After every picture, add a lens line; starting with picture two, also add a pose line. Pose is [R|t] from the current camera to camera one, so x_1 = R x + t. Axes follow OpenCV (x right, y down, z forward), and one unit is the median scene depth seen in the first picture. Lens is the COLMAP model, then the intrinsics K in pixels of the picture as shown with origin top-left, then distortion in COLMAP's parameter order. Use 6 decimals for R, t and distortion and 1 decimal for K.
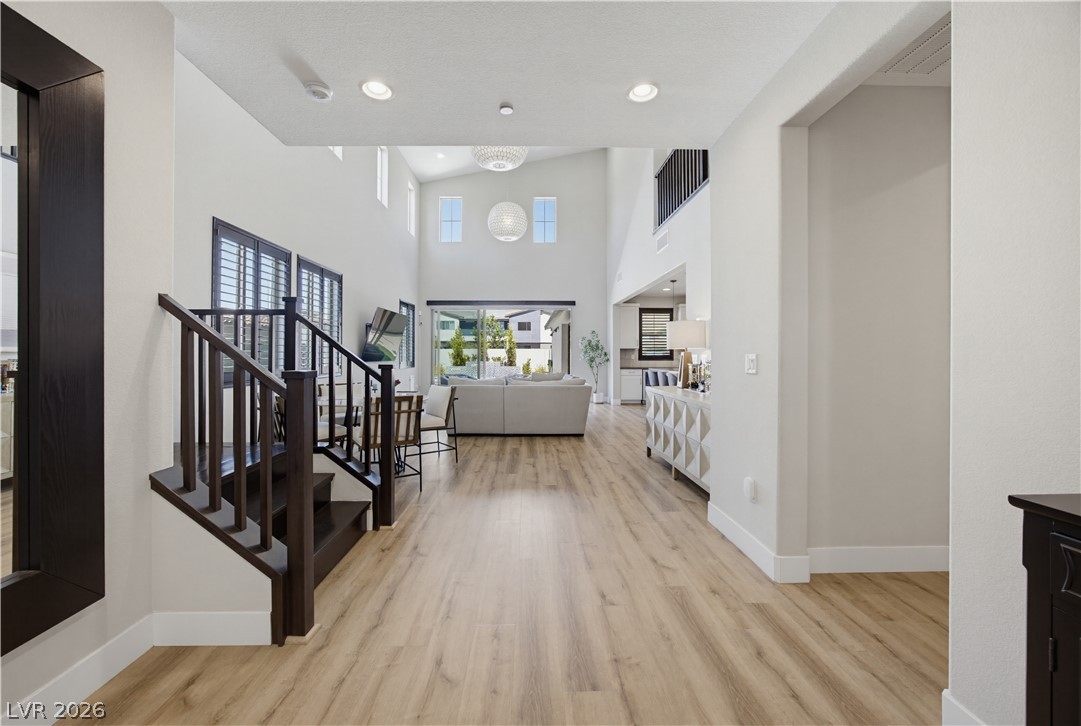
lens RADIAL K [[420.2, 0, 530.6], [0, 420.2, 348.0], [0, 0, 1]] dist [-0.008636, 0.000766]
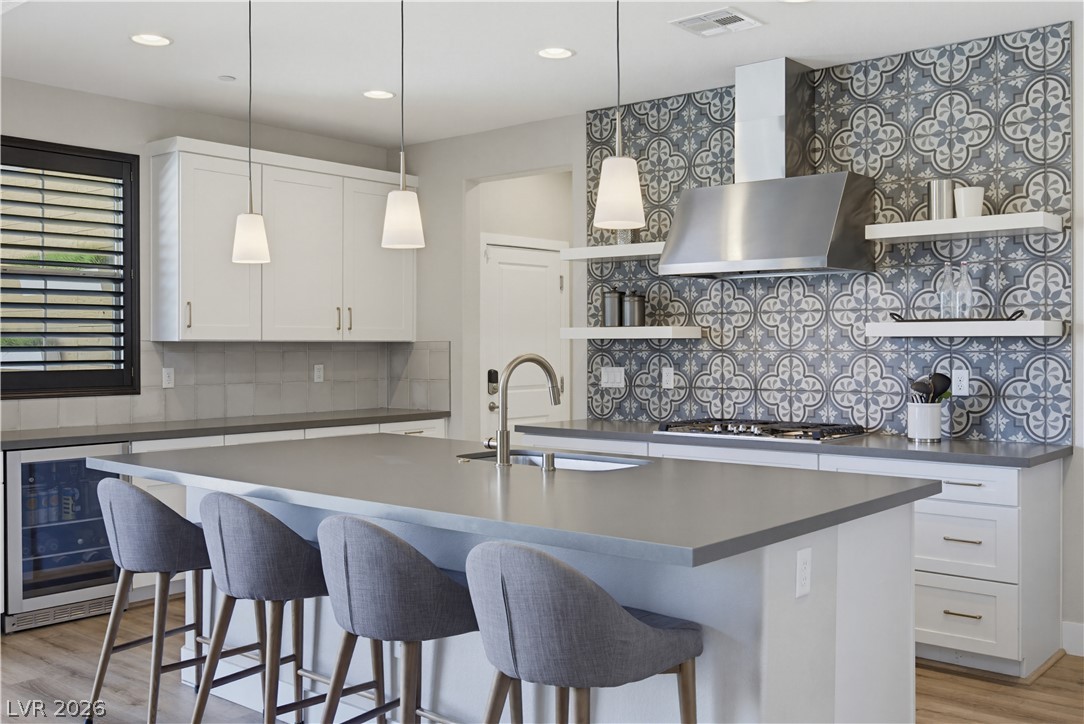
lens RADIAL K [[1036.0, 0, 554.7], [0, 1036.0, 348.8], [0, 0, 1]] dist [-0.002479, 0.000000]
pose [[0.651192, -0.006293, 0.758887, 0.071424], [-0.009254, 0.999825, 0.016231, -0.004936], [-0.758857, -0.017592, 0.651020, 0.492021]]
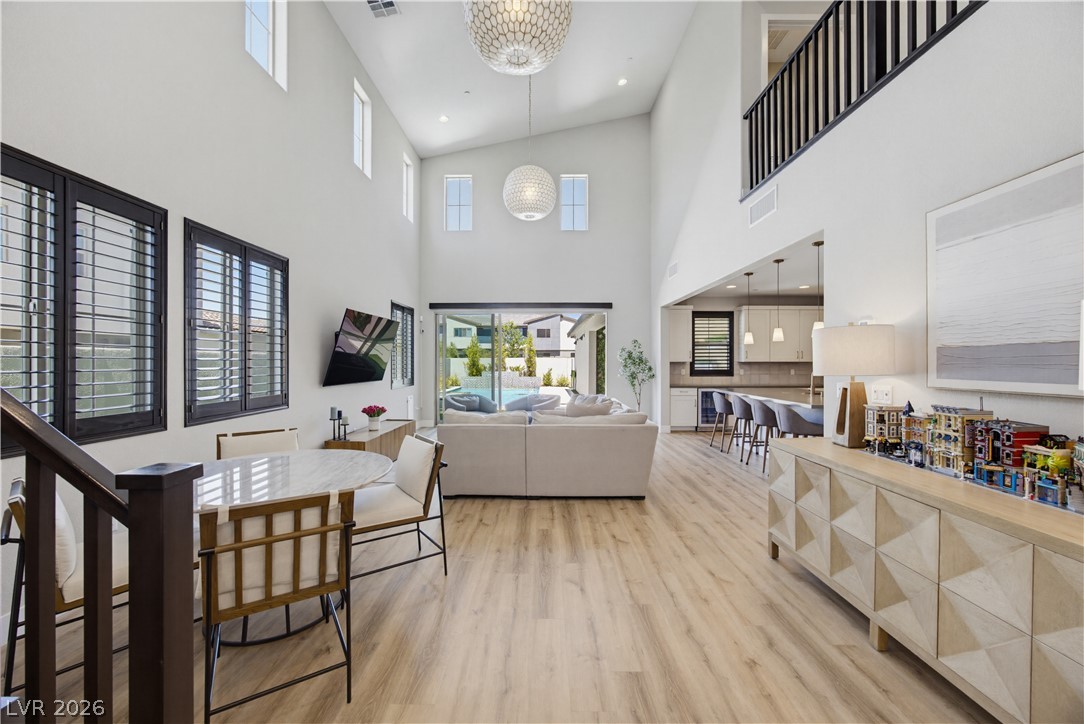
lens RADIAL K [[420.0, 0, 539.3], [0, 420.0, 361.9], [0, 0, 1]] dist [-0.023064, 0.005102]
pose [[0.999738, -0.000431, -0.022885, -0.015575], [0.000822, 0.999854, 0.017075, -0.012224], [0.022874, -0.017090, 0.999592, 0.192503]]
